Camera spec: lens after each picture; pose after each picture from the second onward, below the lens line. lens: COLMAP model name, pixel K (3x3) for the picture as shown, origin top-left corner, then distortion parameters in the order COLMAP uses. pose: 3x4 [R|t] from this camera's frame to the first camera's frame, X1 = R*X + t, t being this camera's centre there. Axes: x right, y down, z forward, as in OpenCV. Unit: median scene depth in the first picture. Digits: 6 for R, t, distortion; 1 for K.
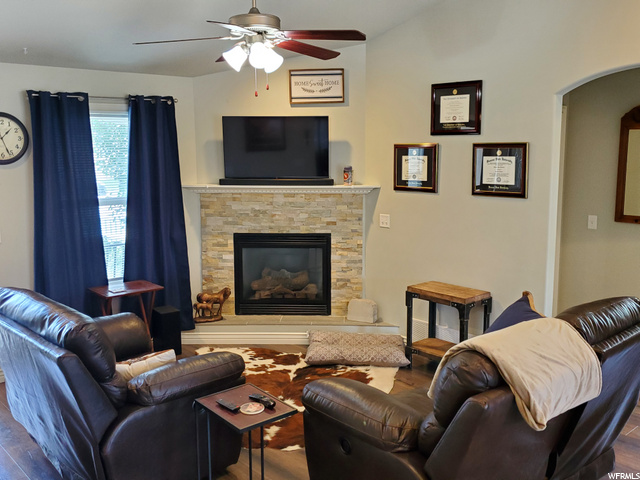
lens RADIAL K [[609.2, 0, 320.0], [0, 609.2, 240.0], [0, 0, 1]] dist [0.090145, -0.207934]
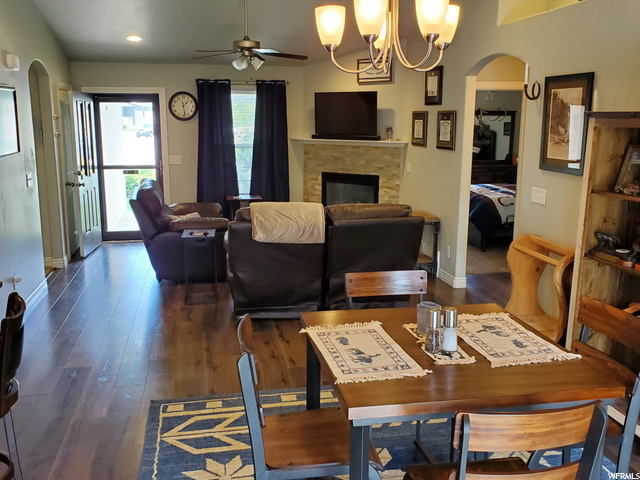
lens RADIAL K [[609.2, 0, 320.0], [0, 609.2, 240.0], [0, 0, 1]] dist [0.090145, -0.207934]
pose [[0.860921, 0.112783, -0.496080, 0.636166], [-0.090212, 0.993508, 0.069315, 0.053522], [0.500677, -0.014923, 0.865506, -0.302892]]
